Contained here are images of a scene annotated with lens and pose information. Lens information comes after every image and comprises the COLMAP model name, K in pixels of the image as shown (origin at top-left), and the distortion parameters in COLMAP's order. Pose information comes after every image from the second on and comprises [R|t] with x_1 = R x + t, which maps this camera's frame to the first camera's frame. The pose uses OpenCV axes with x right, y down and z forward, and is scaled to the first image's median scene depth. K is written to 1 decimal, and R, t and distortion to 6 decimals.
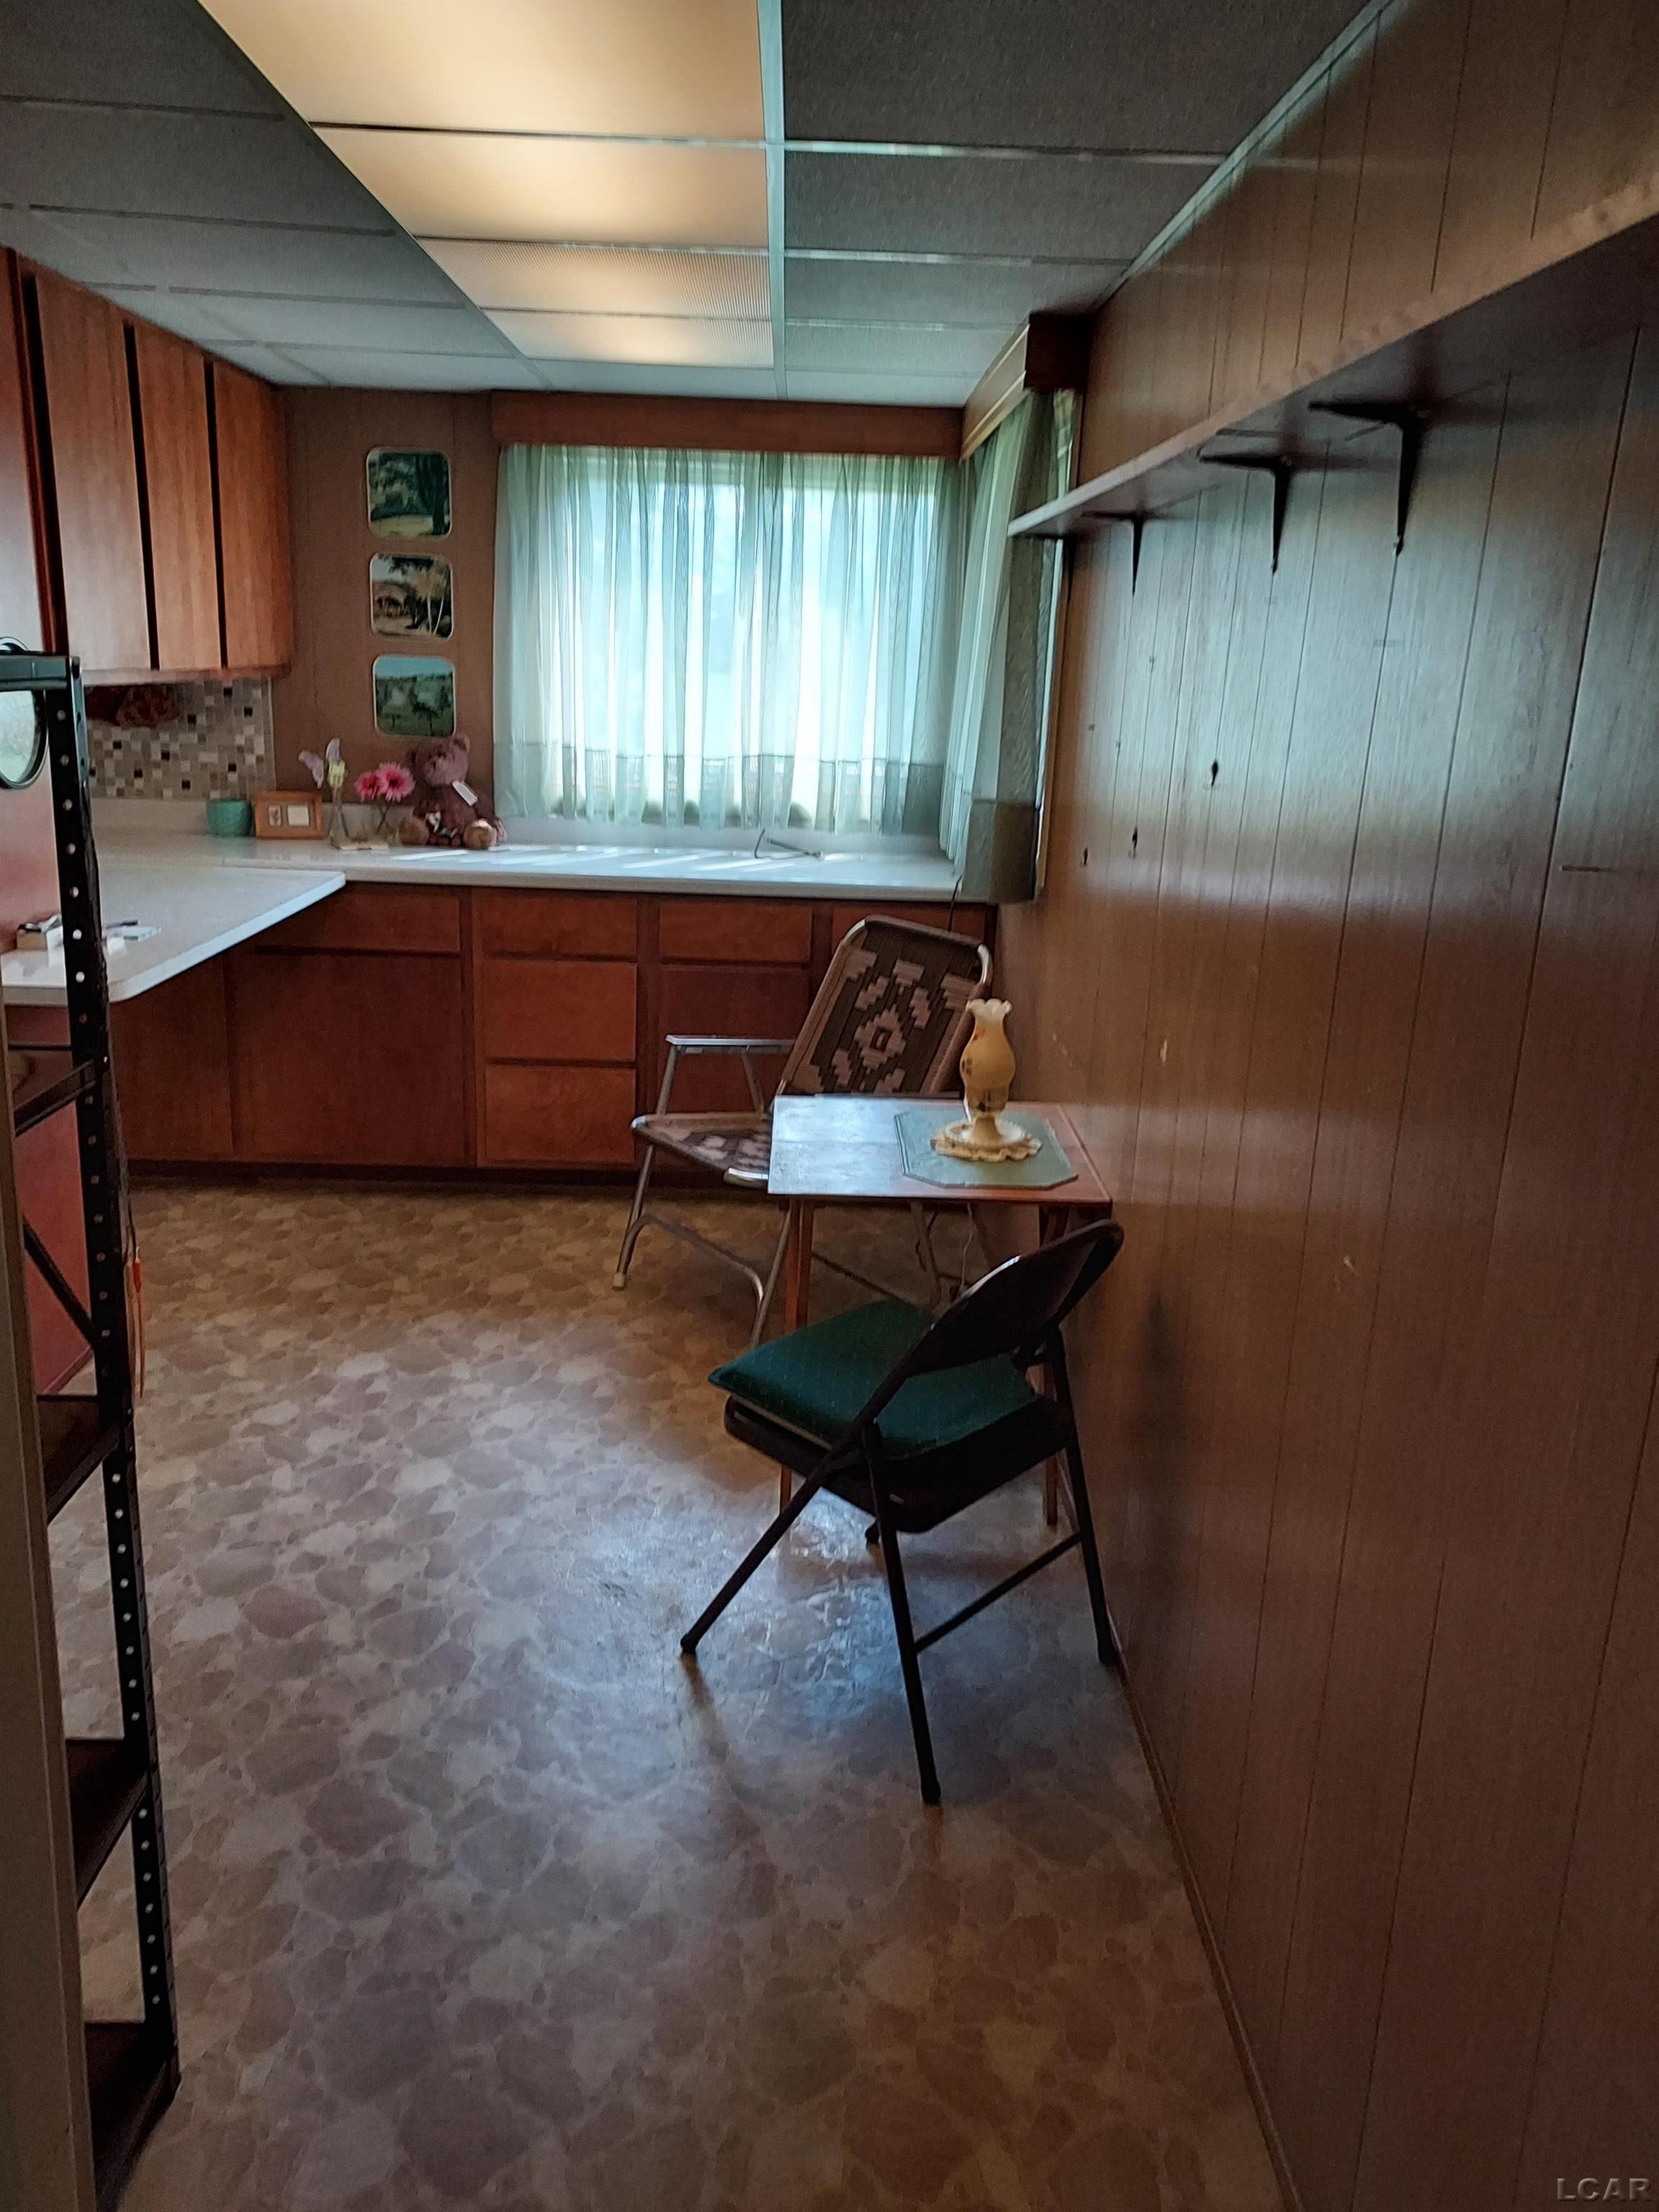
lens RADIAL K [[1650.4, 0, 829.5], [0, 1650.4, 1106.0], [0, 0, 1]] dist [0.044315, -0.000759]
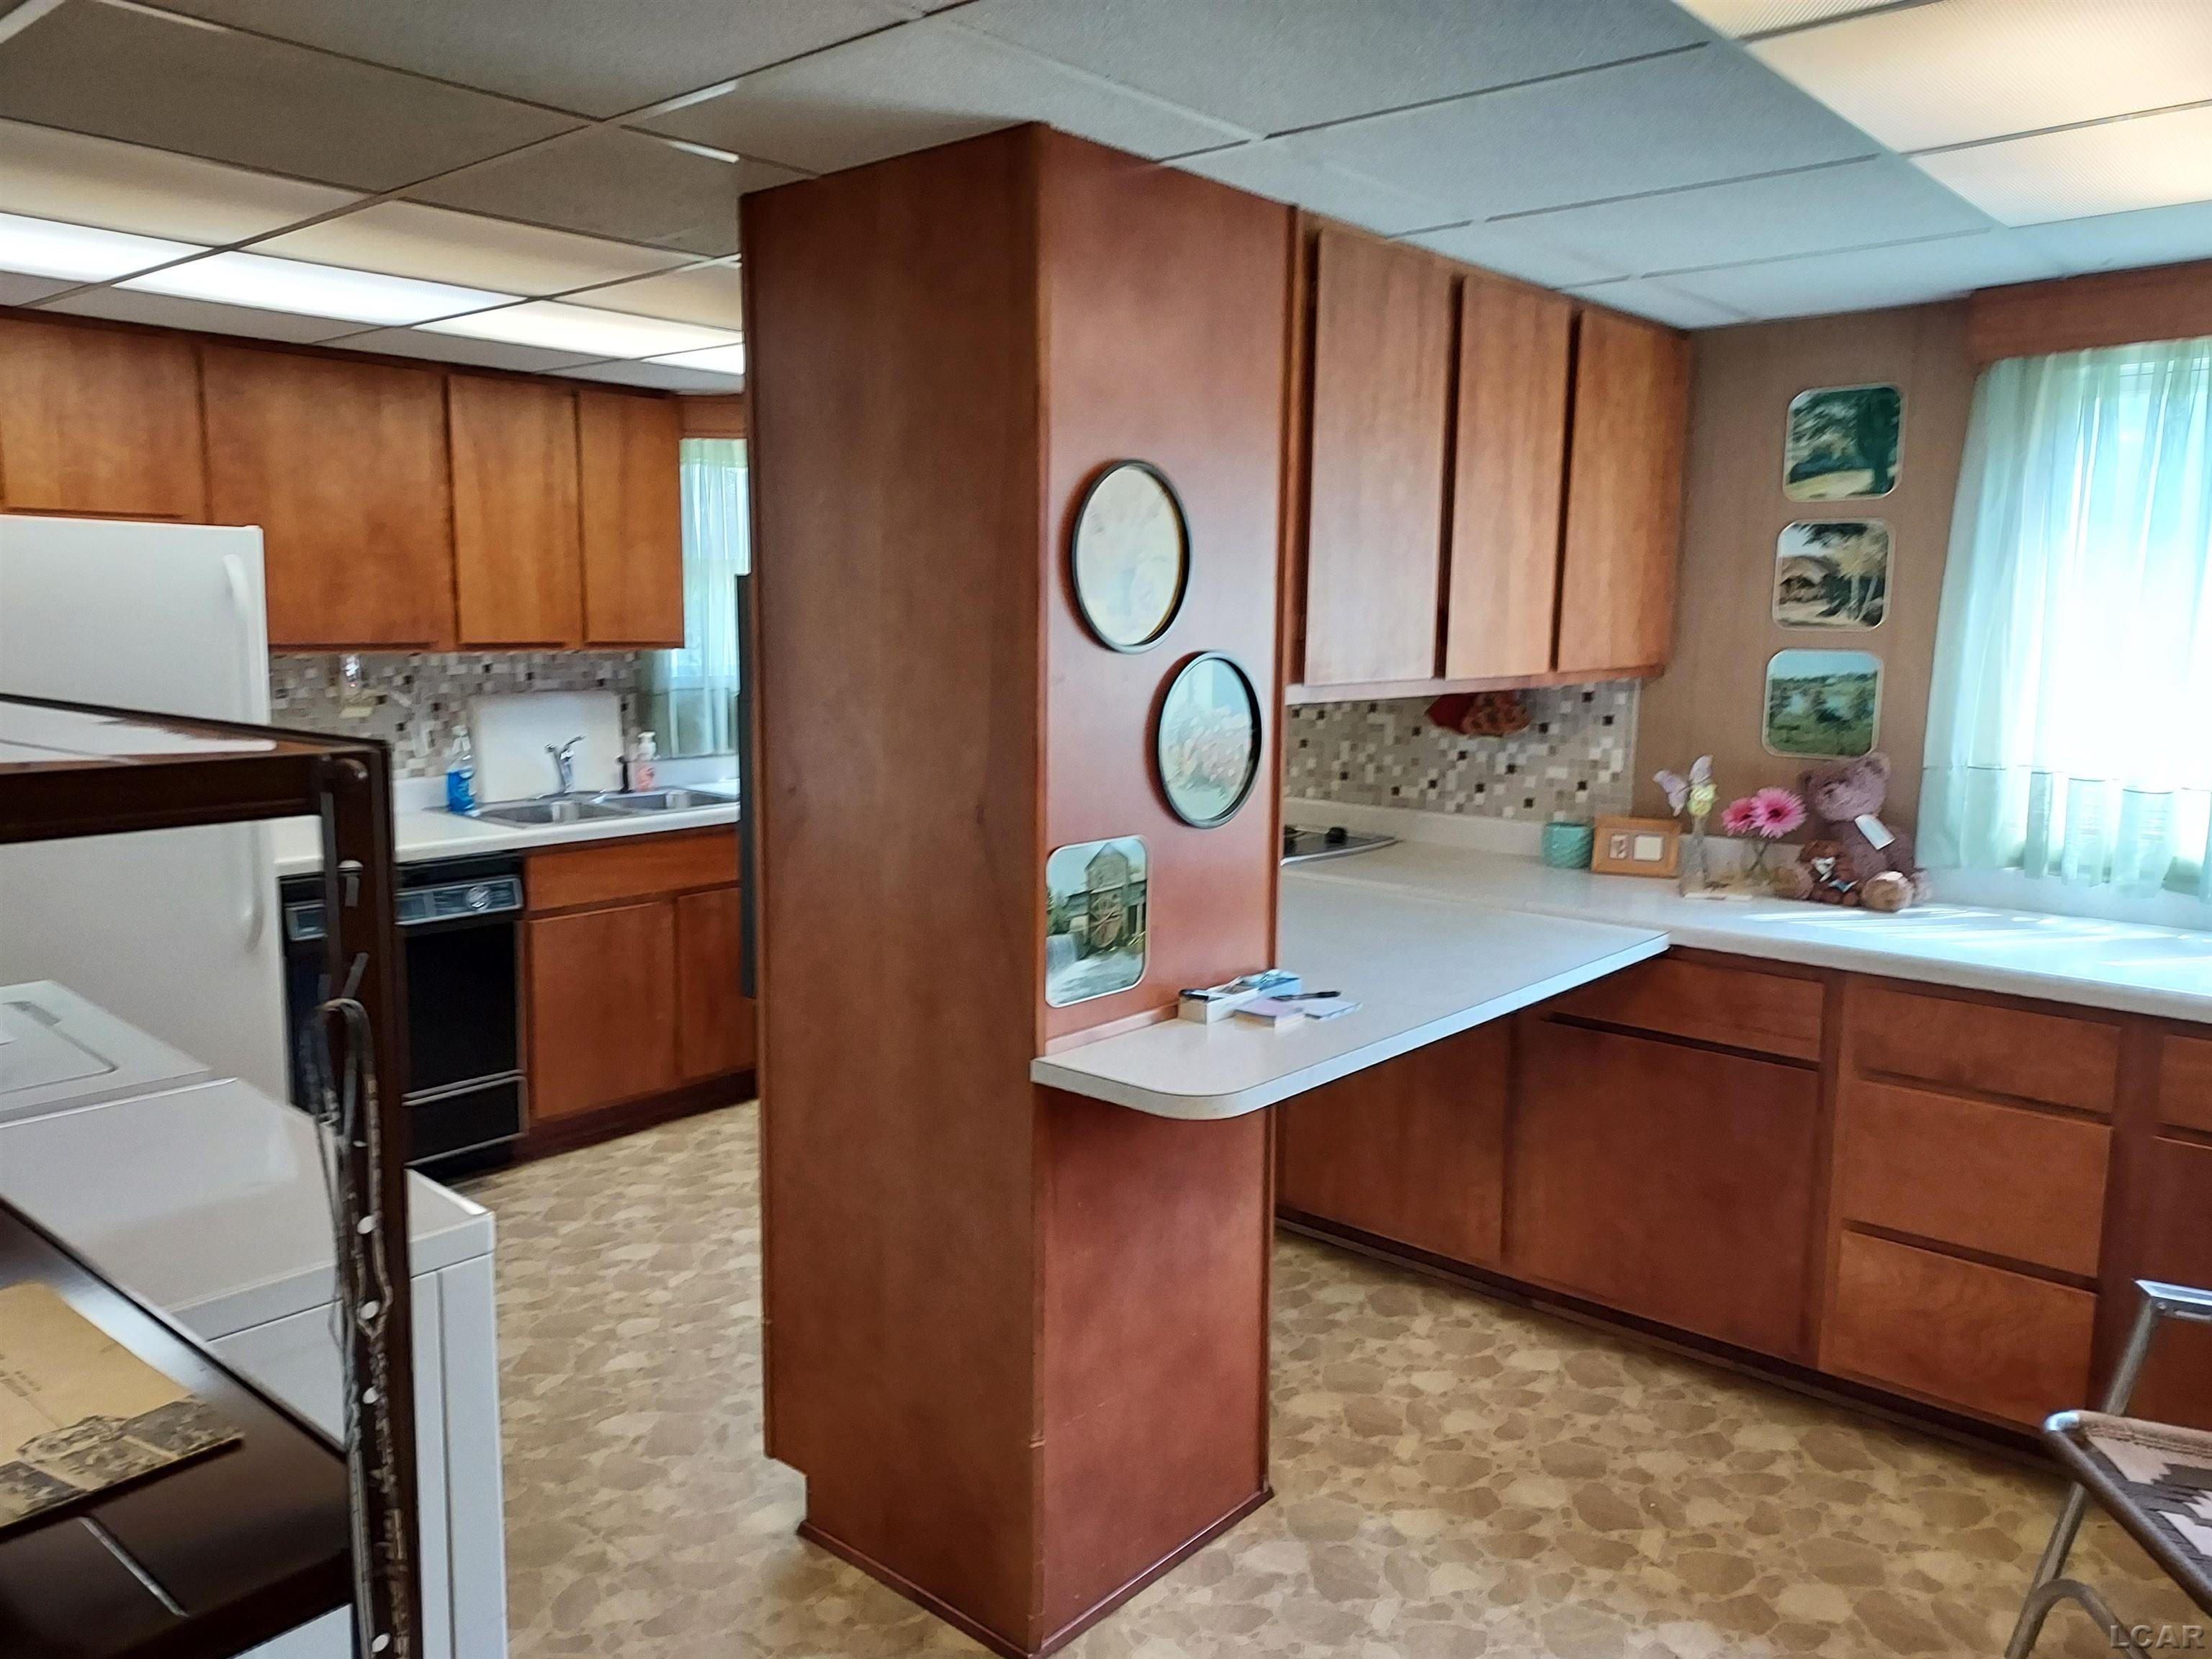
lens RADIAL K [[1650.4, 0, 1106.2], [0, 1650.4, 841.0], [0, 0, 1]] dist [0.044315, -0.000759]
pose [[0.750508, 0.066741, -0.657483, 0.007050], [-0.160472, 0.983516, -0.083339, -0.072026], [0.641082, 0.168054, 0.748847, 0.244325]]
